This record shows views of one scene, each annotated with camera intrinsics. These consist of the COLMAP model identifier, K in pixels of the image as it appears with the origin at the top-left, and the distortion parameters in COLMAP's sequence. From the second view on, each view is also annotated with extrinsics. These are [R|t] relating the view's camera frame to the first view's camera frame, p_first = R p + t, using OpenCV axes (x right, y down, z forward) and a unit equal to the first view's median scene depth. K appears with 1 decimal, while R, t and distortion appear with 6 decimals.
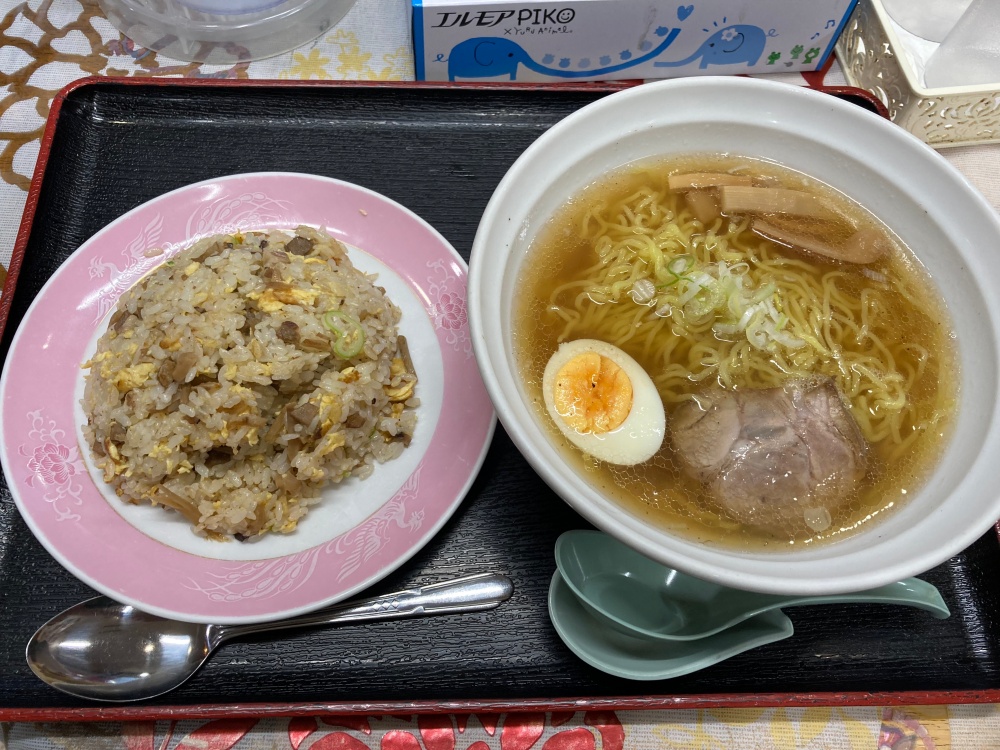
lens RADIAL K [[810.8, 0, 500.0], [0, 810.8, 375.0], [0, 0, 1]] dist [0.054177, -0.094961]
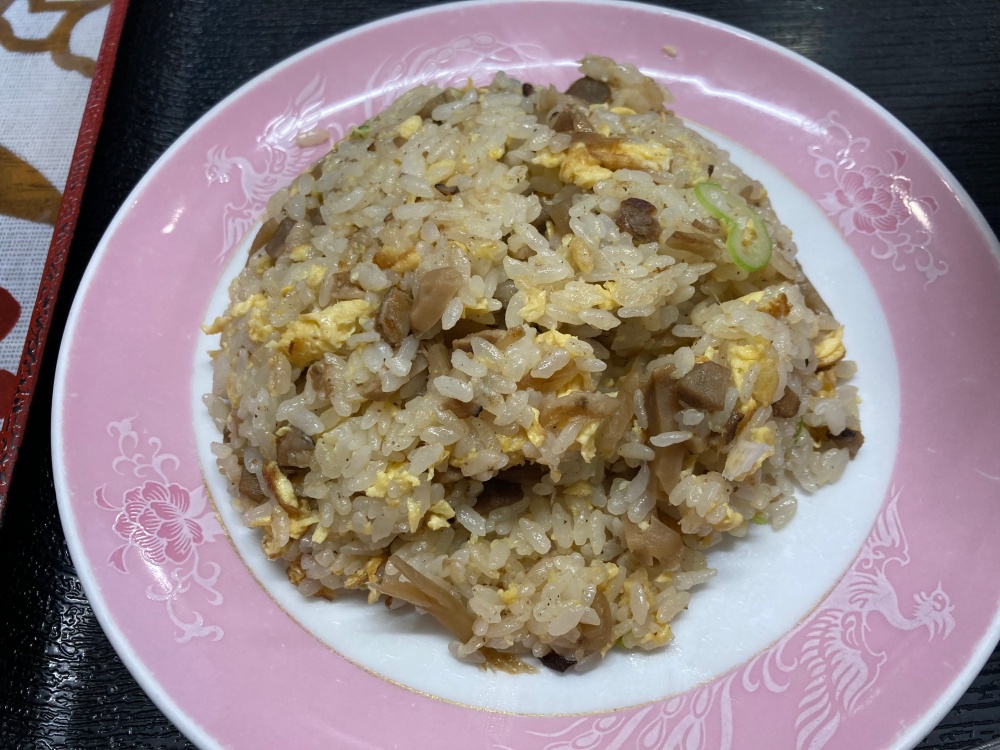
lens RADIAL K [[823.8, 0, 500.0], [0, 823.8, 375.0], [0, 0, 1]] dist [0.051898, -0.196148]
pose [[0.997160, -0.054442, -0.052042, -0.317449], [0.051333, 0.996918, -0.059326, 0.061349], [0.055112, 0.056486, 0.996881, 0.518074]]
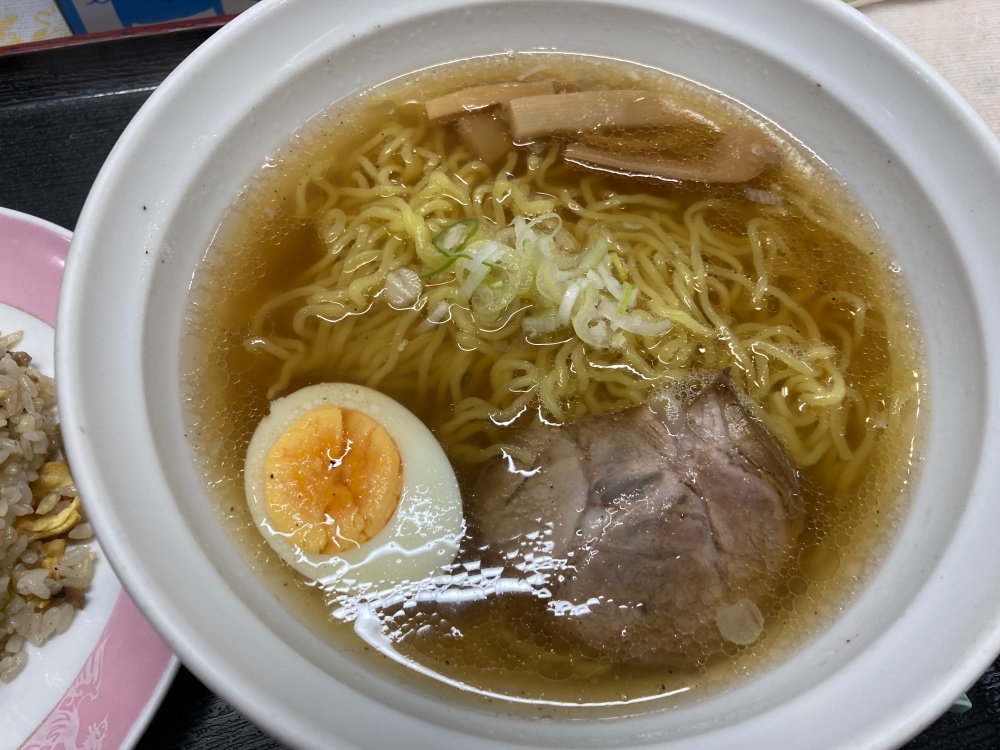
lens RADIAL K [[810.8, 0, 500.0], [0, 810.8, 375.0], [0, 0, 1]] dist [0.054177, -0.094961]
pose [[0.979865, -0.188832, 0.064862, 0.197425], [0.188629, 0.982004, 0.009295, -0.030968], [-0.065449, 0.003127, 0.997851, 0.392301]]
